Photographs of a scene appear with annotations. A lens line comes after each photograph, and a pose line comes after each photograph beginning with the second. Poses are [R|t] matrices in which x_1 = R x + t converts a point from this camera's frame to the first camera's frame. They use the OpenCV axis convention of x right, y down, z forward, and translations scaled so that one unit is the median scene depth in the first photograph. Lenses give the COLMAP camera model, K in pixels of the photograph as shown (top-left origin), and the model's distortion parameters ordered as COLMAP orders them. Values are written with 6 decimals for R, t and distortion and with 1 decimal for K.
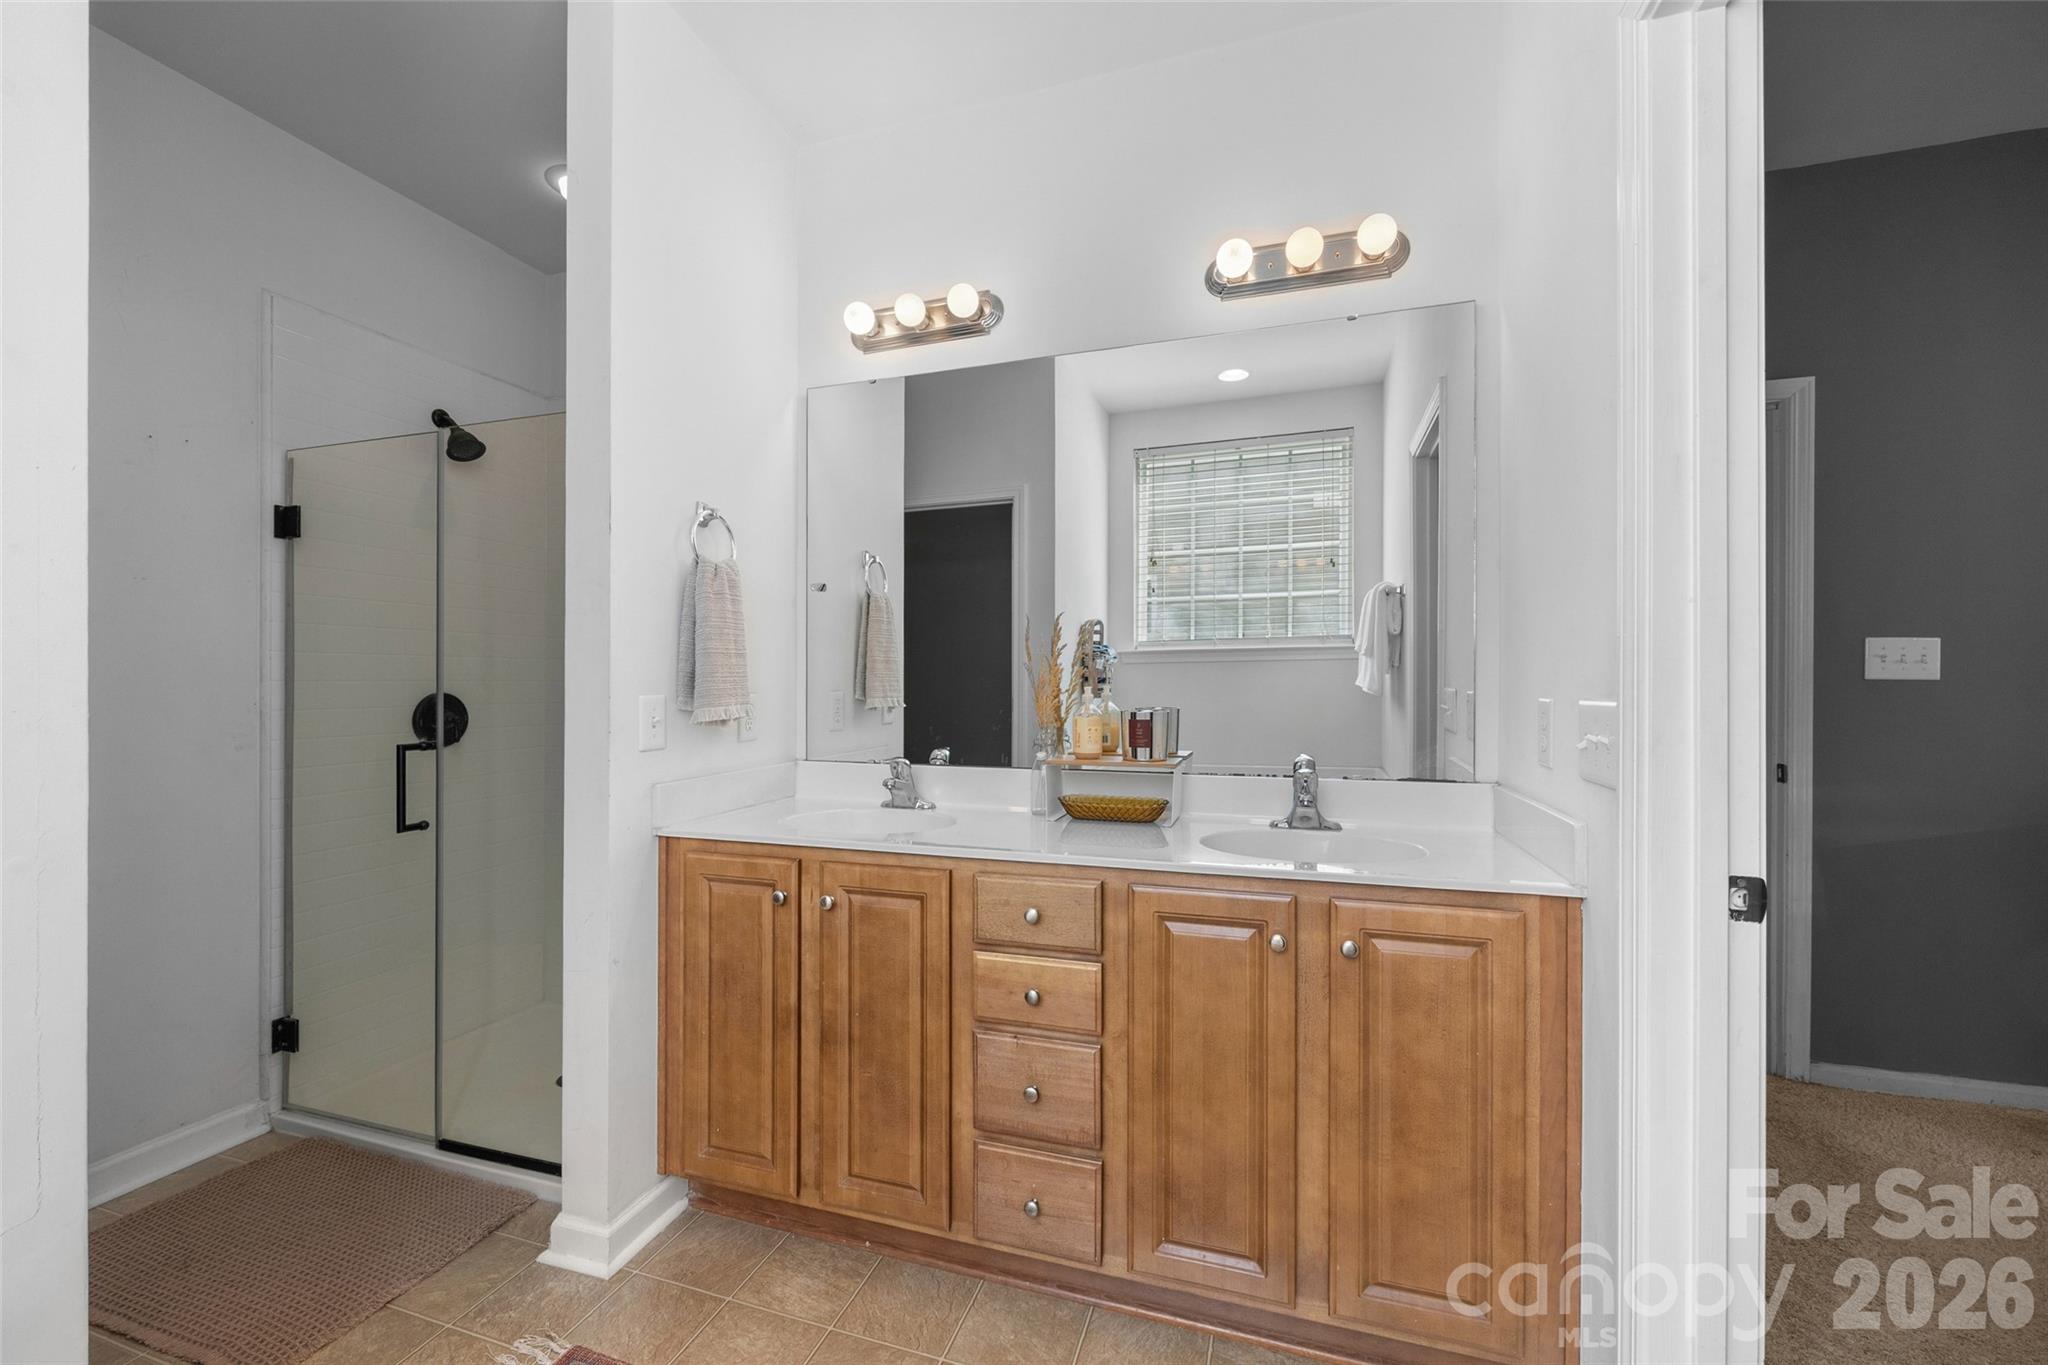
lens RADIAL K [[831.1, 0, 1008.2], [0, 831.1, 675.4], [0, 0, 1]] dist [-0.003181, 0.000071]
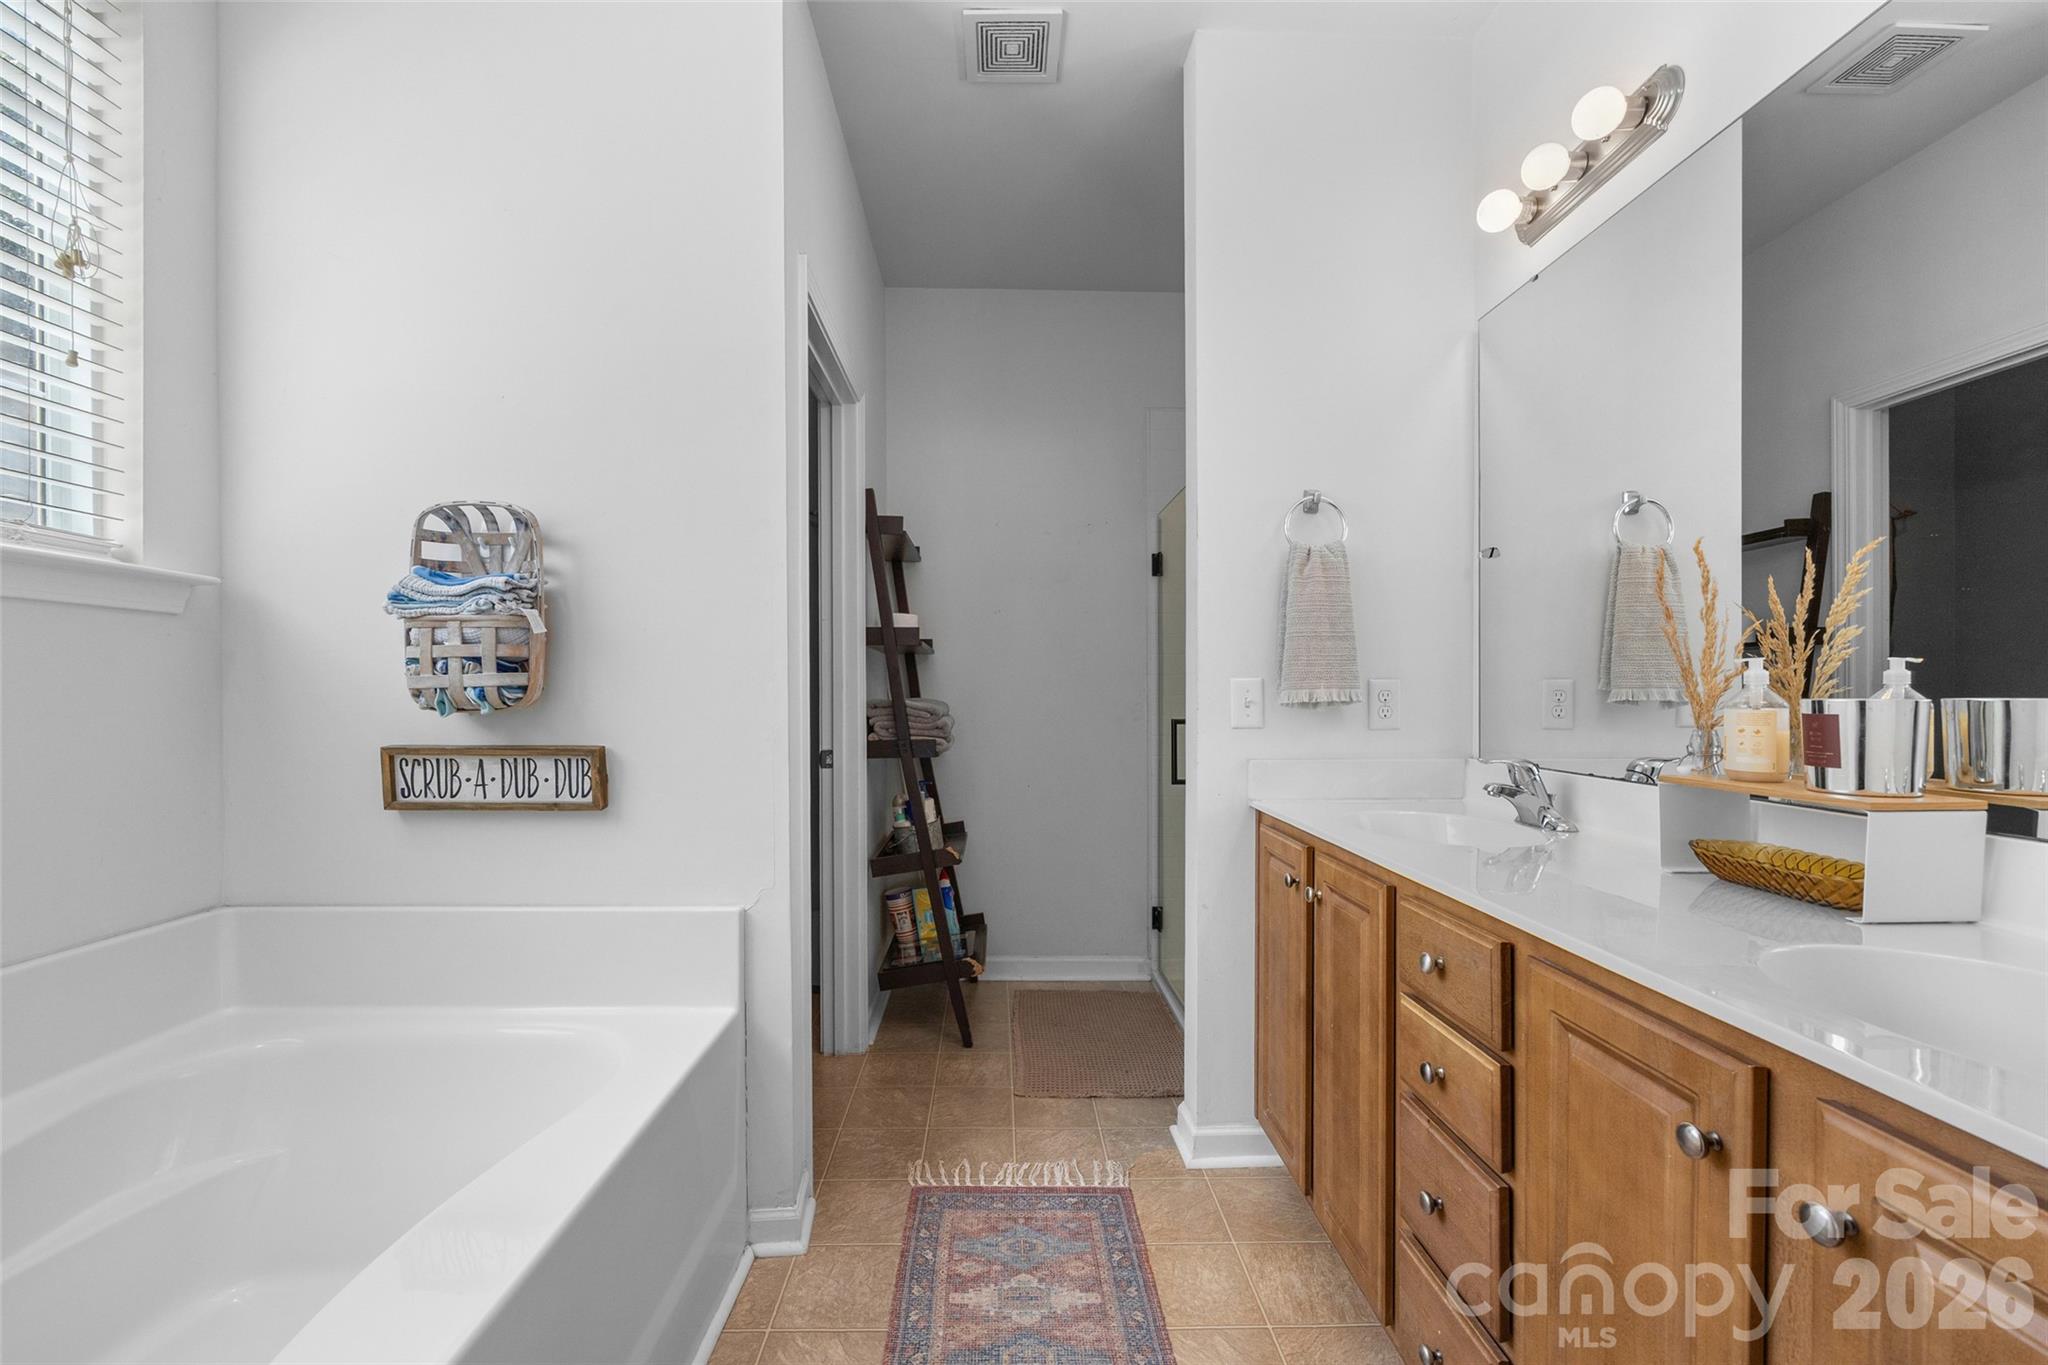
lens RADIAL K [[831.1, 0, 1012.0], [0, 831.1, 692.2], [0, 0, 1]] dist [-0.003181, 0.000071]
pose [[0.339735, 0.005767, -0.940504, 0.495909], [0.003581, 0.999966, 0.007426, 0.032868], [0.940515, -0.005891, 0.339702, 0.331065]]
